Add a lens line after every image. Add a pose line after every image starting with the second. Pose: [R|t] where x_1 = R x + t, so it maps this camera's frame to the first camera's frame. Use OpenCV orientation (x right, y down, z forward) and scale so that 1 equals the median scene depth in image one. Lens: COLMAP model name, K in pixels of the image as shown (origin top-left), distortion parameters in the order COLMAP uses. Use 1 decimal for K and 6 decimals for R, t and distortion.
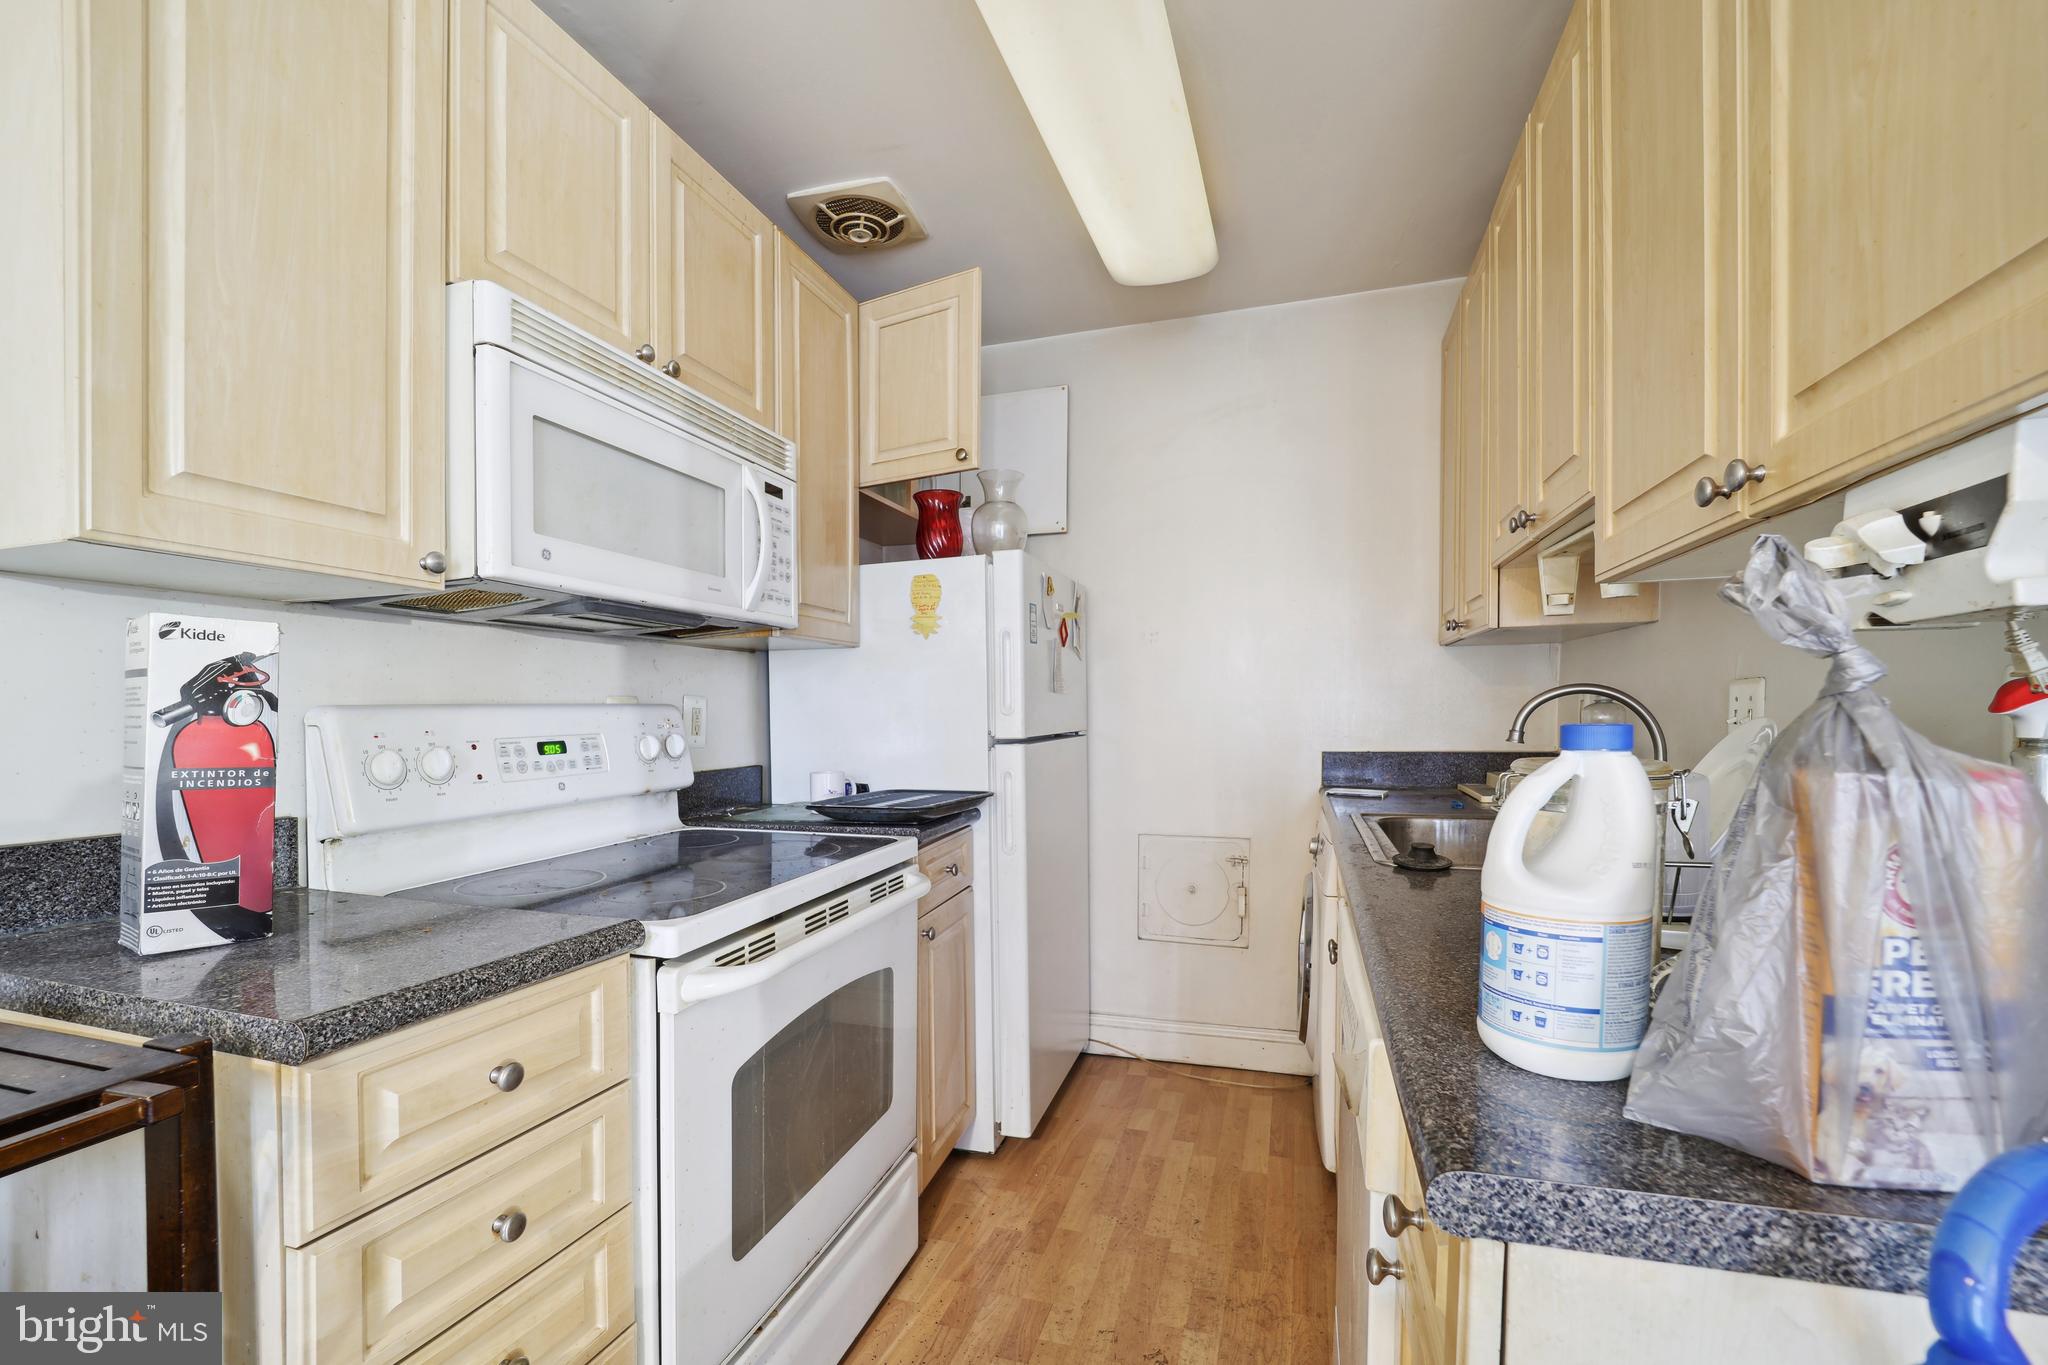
lens RADIAL K [[845.5, 0, 1028.9], [0, 845.5, 749.4], [0, 0, 1]] dist [-0.014986, -0.004189]
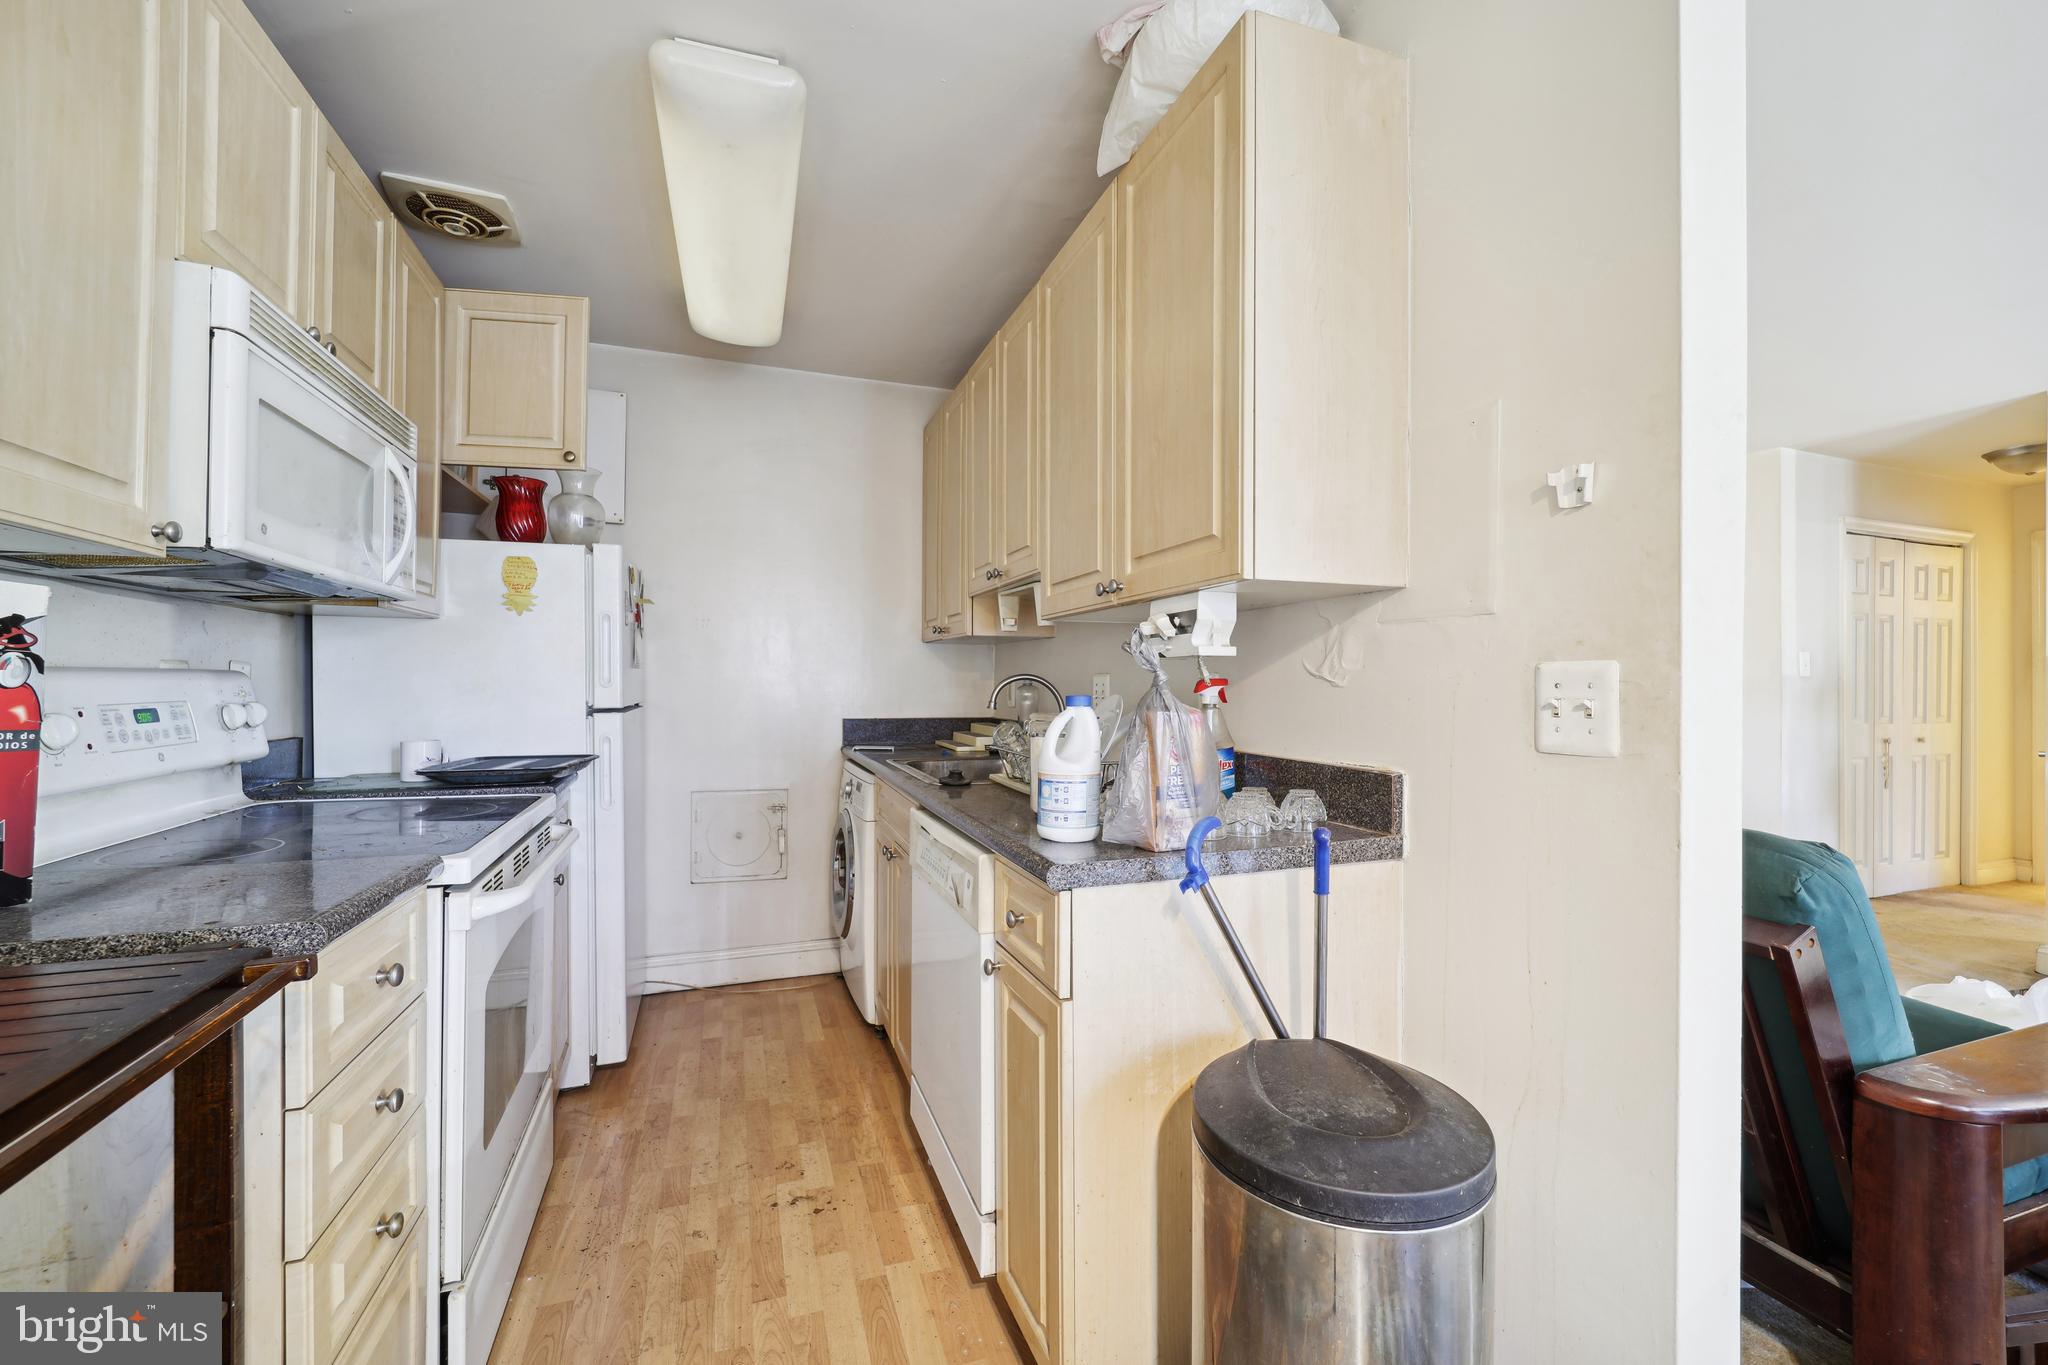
lens RADIAL K [[826.2, 0, 1024.0], [0, 826.2, 682.5], [0, 0, 1]] dist [-0.005602, -0.000454]
pose [[0.791469, 0.018070, 0.610942, -0.363082], [0.012929, 0.998844, -0.046292, 0.015982], [-0.611073, 0.044538, 0.790321, -0.314606]]
